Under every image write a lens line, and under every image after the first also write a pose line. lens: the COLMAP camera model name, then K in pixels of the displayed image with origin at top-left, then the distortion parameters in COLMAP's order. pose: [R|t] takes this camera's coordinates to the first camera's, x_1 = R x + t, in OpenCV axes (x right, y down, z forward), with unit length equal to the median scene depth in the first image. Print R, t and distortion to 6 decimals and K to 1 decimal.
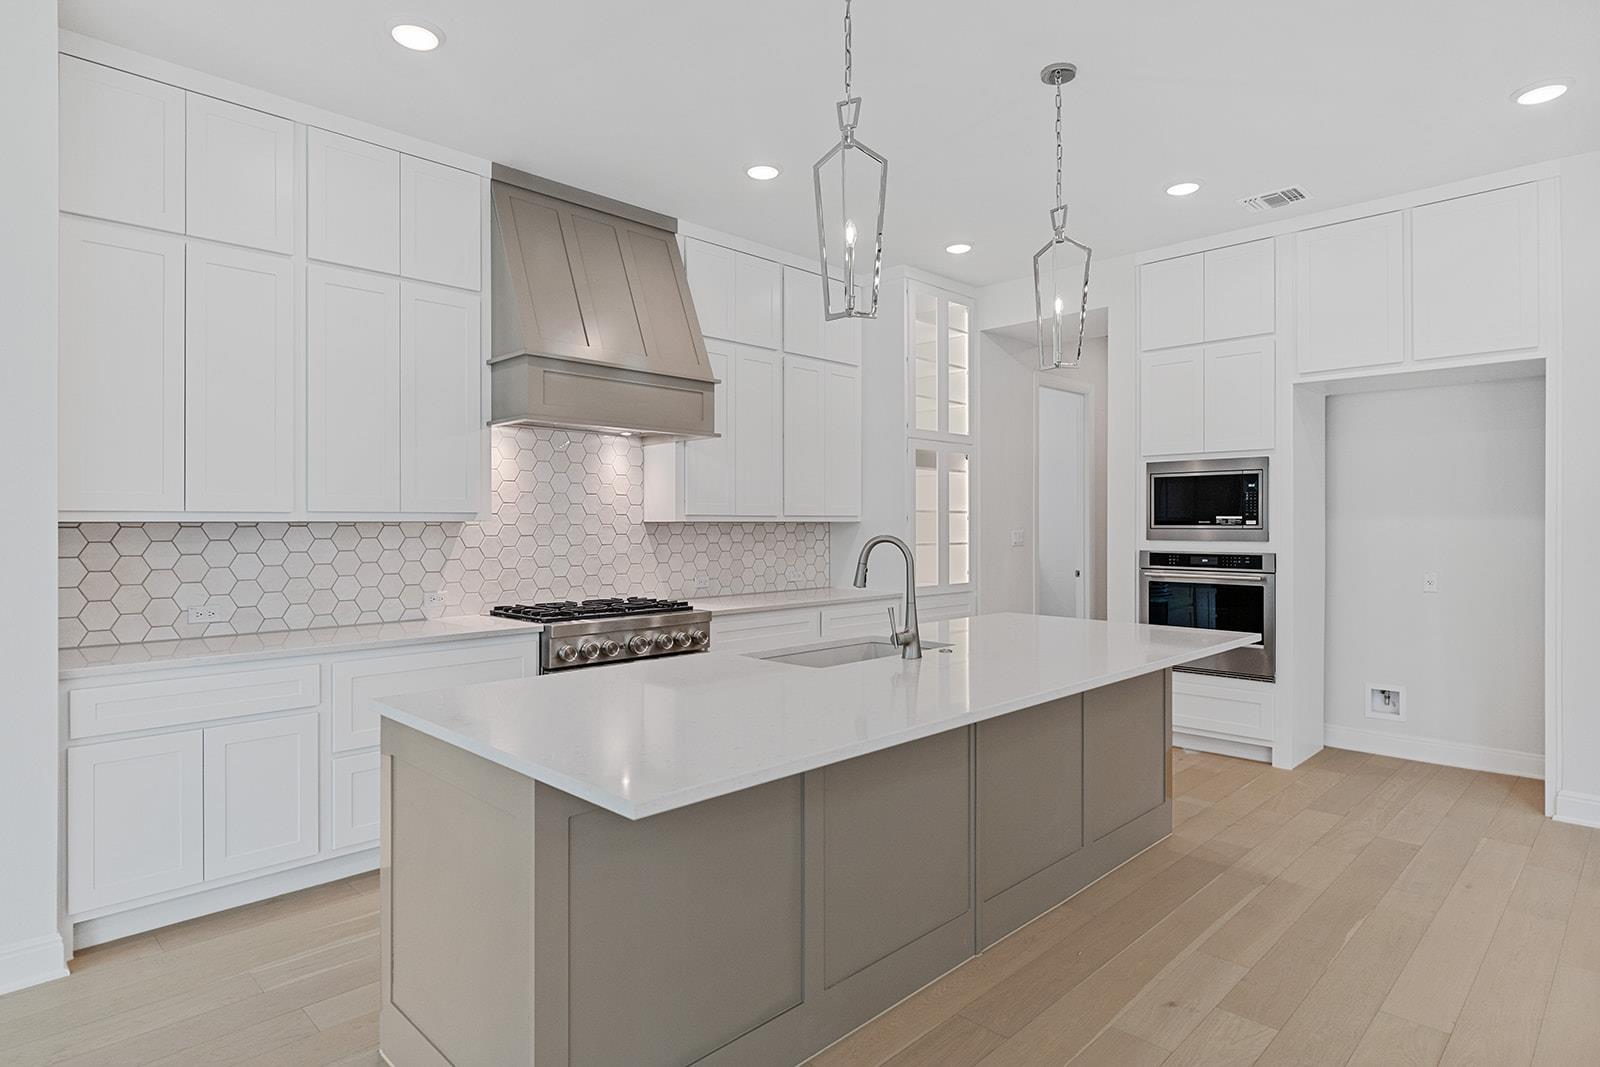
lens RADIAL K [[893.3, 0, 783.8], [0, 893.3, 526.1], [0, 0, 1]] dist [0.003683, -0.001952]
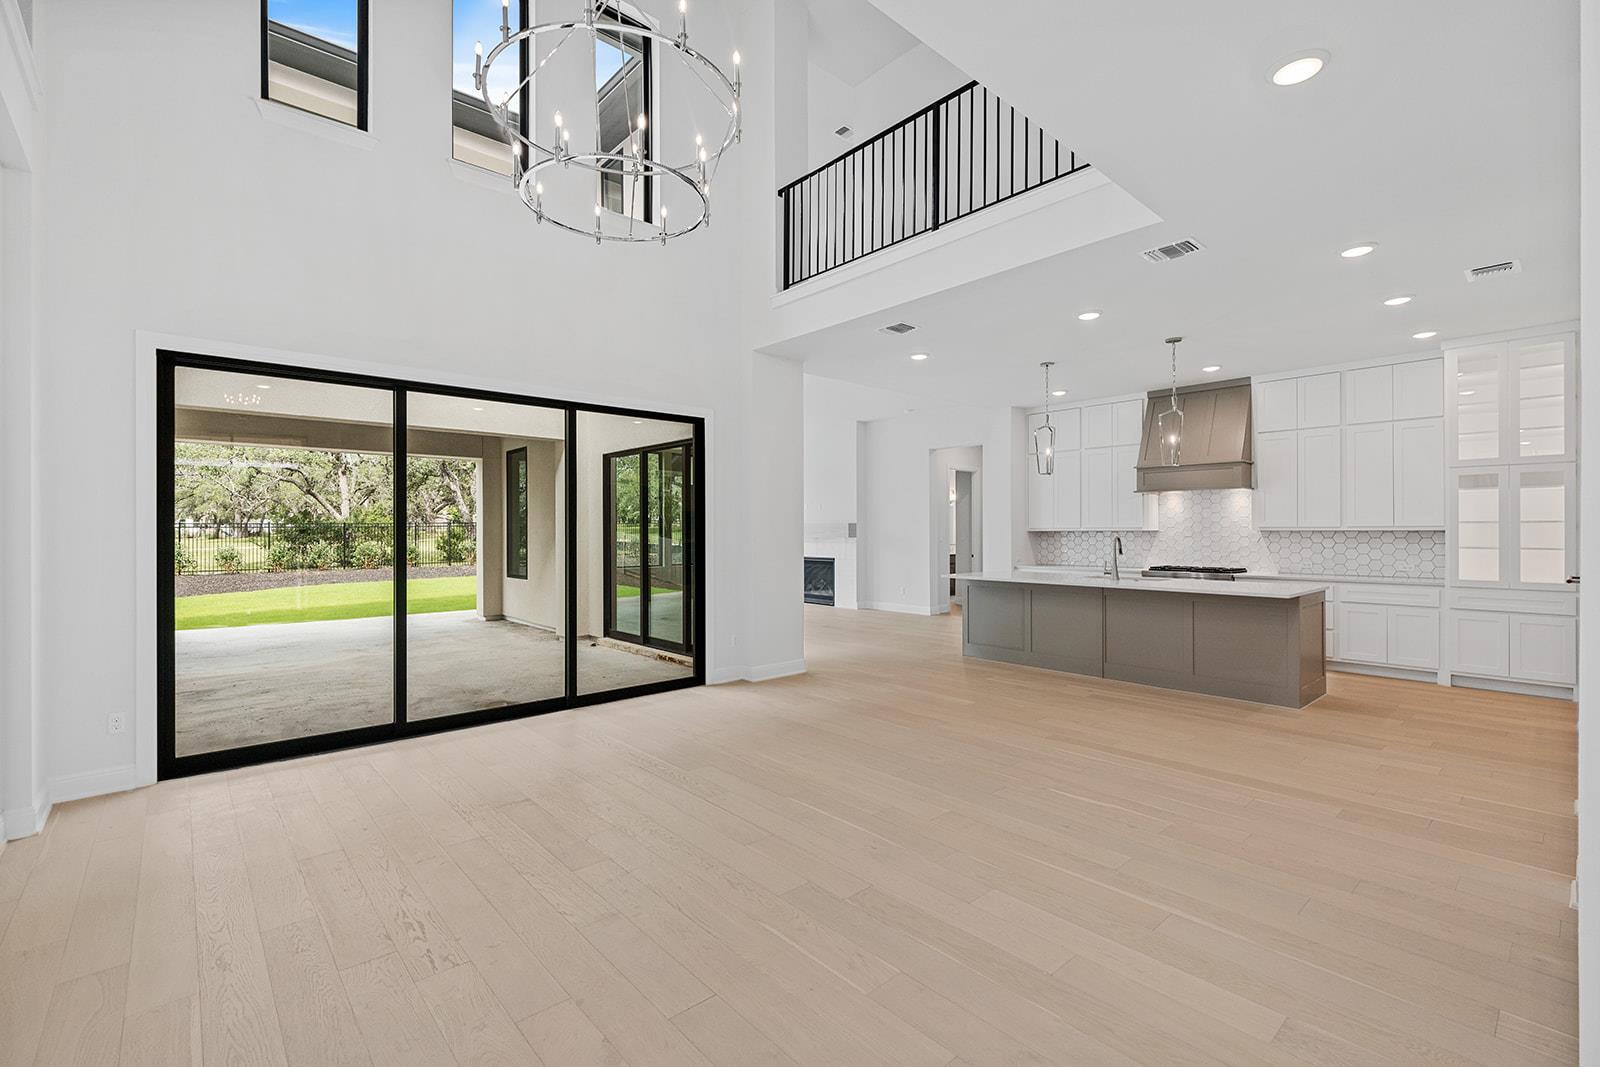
lens RADIAL K [[715.9, 0, 792.0], [0, 715.9, 533.4], [0, 0, 1]] dist [-0.001705, -0.000024]
pose [[-0.078506, 0.002491, -0.996911, 1.530177], [-0.002522, 0.999993, 0.002697, -0.000375], [0.996910, 0.002726, -0.078500, 0.115753]]
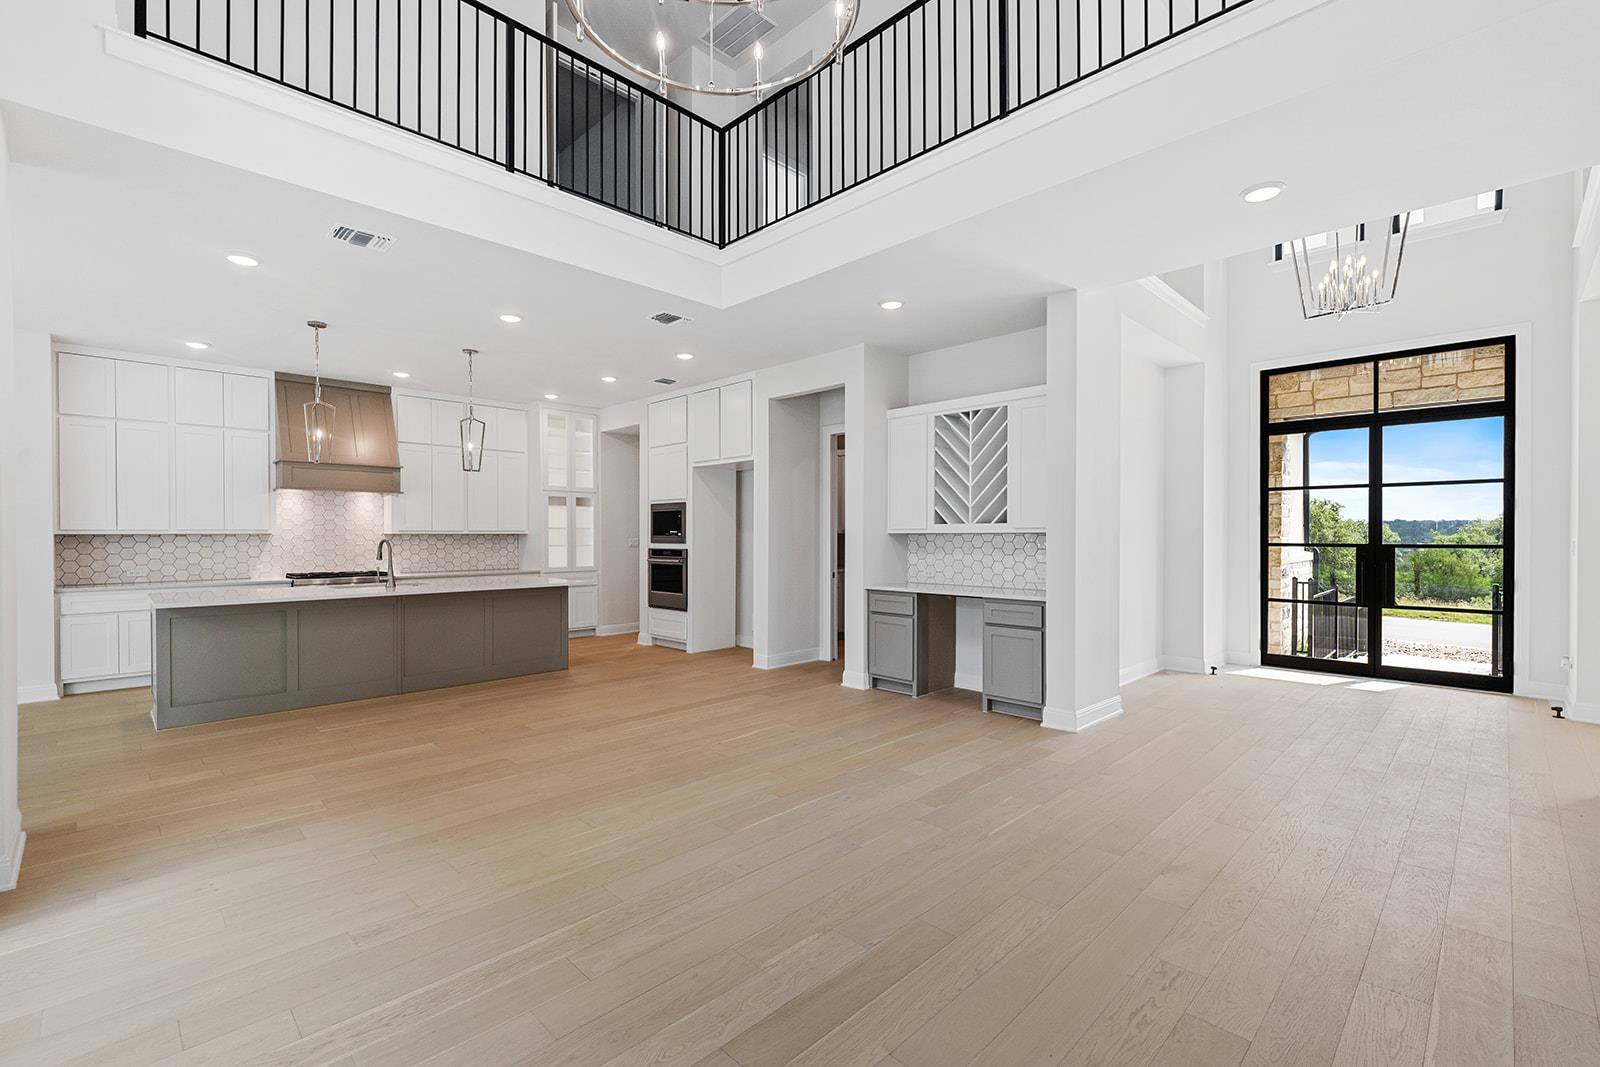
lens RADIAL K [[715.9, 0, 790.5], [0, 715.9, 544.3], [0, 0, 1]] dist [-0.001705, -0.000024]
pose [[0.999980, -0.000882, 0.006208, 0.788886], [0.000819, 0.999948, 0.010161, 0.003012], [-0.006217, -0.010156, 0.999929, -0.660274]]
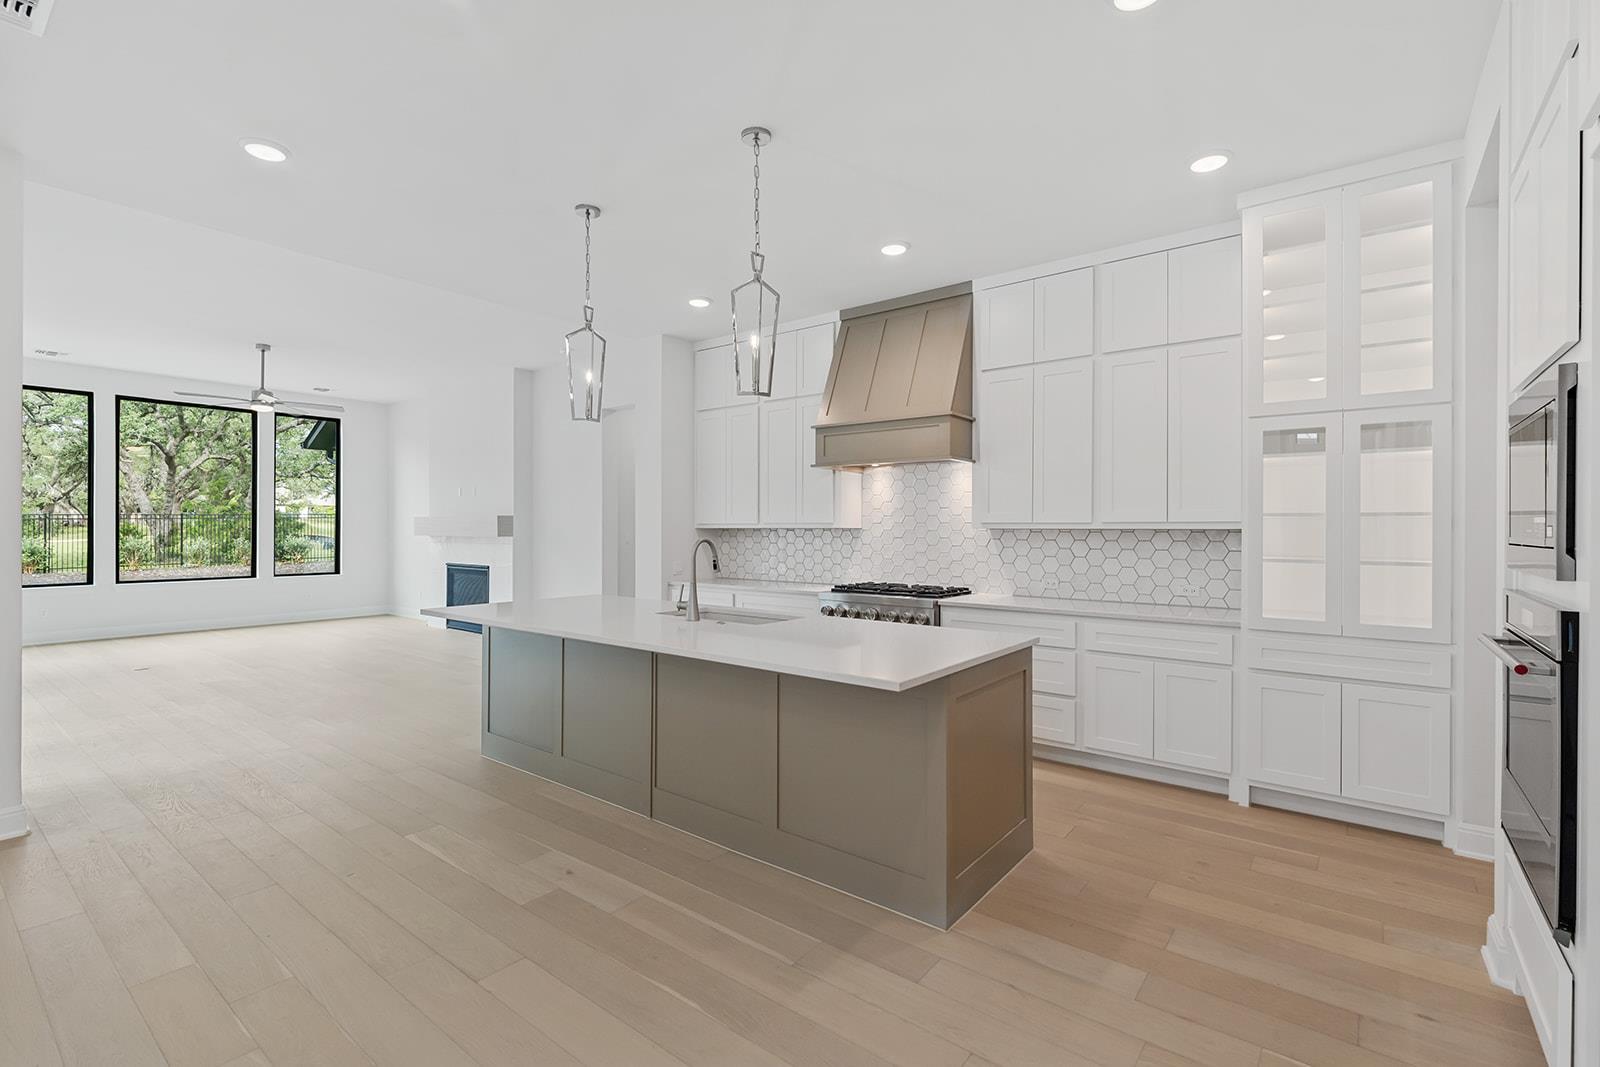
lens RADIAL K [[715.9, 0, 806.2], [0, 715.9, 531.3], [0, 0, 1]] dist [-0.001705, -0.000024]
pose [[0.109094, 0.004618, -0.994021, 0.826978], [-0.006919, 0.999969, 0.003886, -0.003203], [0.994007, 0.006453, 0.109123, 0.669252]]
